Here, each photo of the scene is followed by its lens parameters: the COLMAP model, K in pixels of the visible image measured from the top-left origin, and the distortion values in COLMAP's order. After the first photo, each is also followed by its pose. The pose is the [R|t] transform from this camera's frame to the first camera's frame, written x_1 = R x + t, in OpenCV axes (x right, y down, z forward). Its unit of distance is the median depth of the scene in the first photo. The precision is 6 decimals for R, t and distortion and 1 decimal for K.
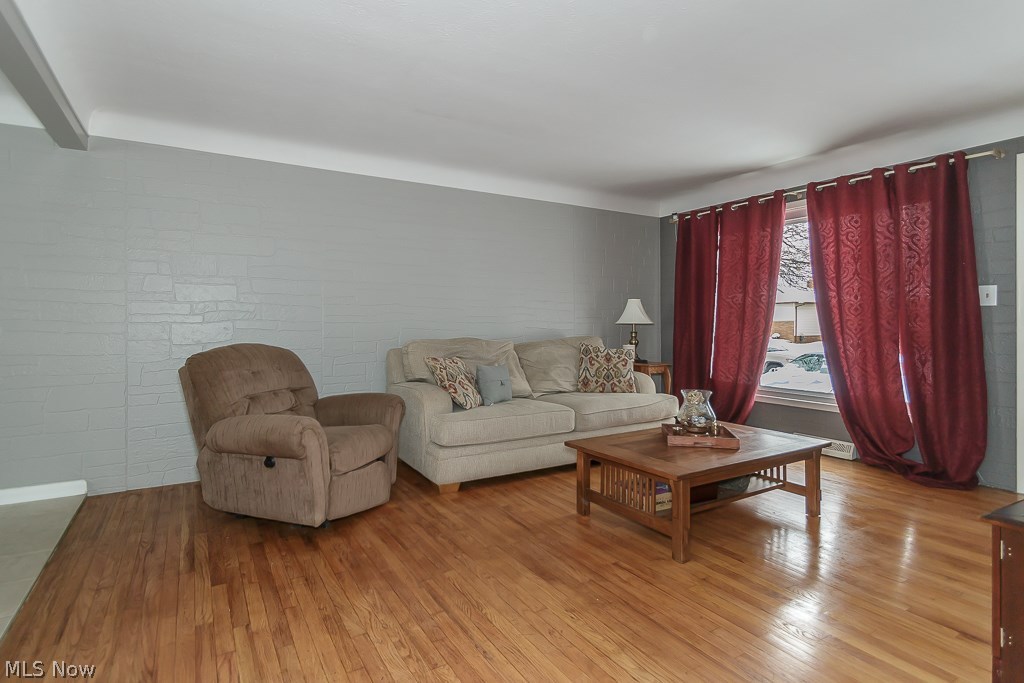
lens RADIAL K [[508.6, 0, 479.6], [0, 508.6, 325.7], [0, 0, 1]] dist [0.000563, -0.000655]
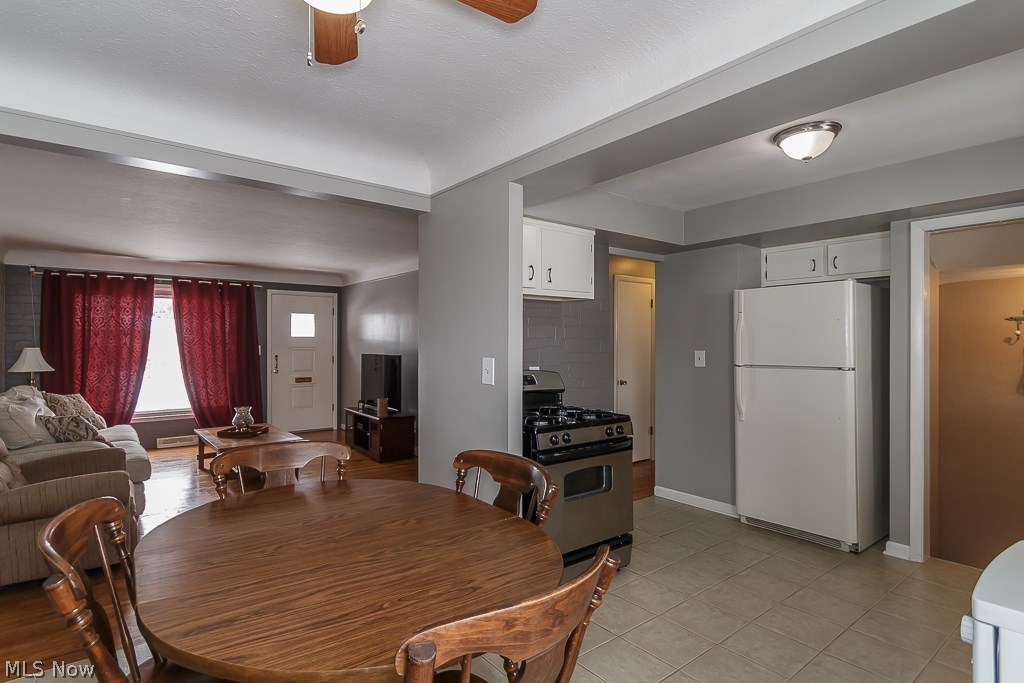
lens RADIAL K [[523.9, 0, 477.3], [0, 523.9, 337.5], [0, 0, 1]] dist [0.001258, -0.000301]
pose [[-0.124145, 0.009069, 0.992223, -1.065069], [0.006527, 0.999944, -0.008323, -0.069899], [-0.992243, 0.005443, -0.124197, 0.268667]]
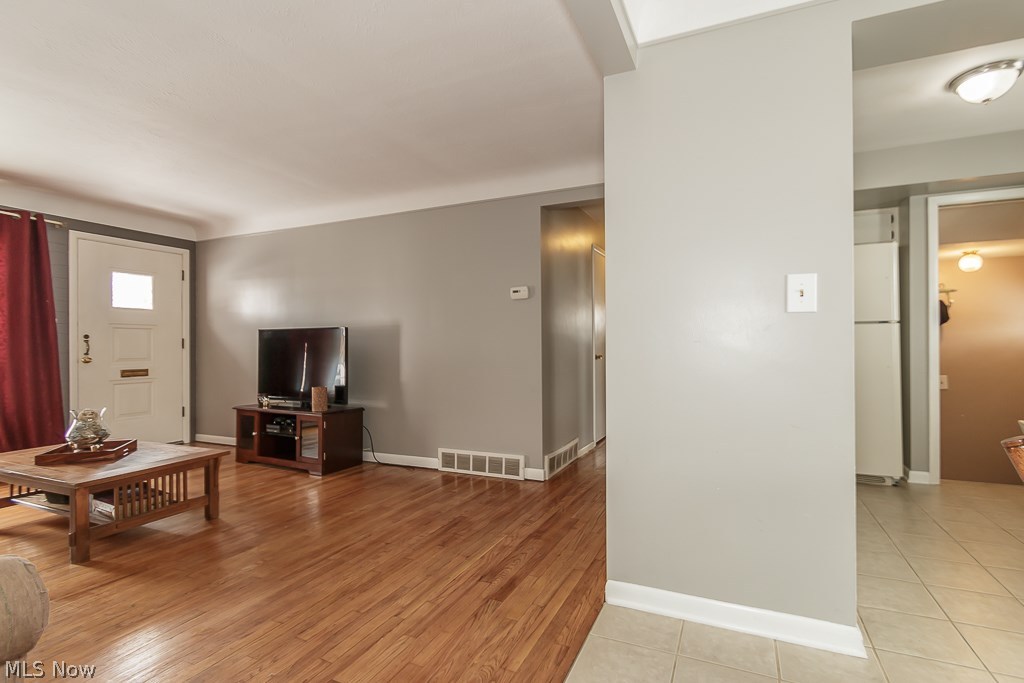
lens RADIAL K [[489.8, 0, 531.6], [0, 489.8, 341.4], [0, 0, 1]] dist [-0.001916, -0.001196]
pose [[-0.605774, 0.012700, 0.795535, -0.635140], [0.012904, 0.999898, -0.006137, 0.005091], [-0.795532, 0.006548, -0.605876, 0.604100]]
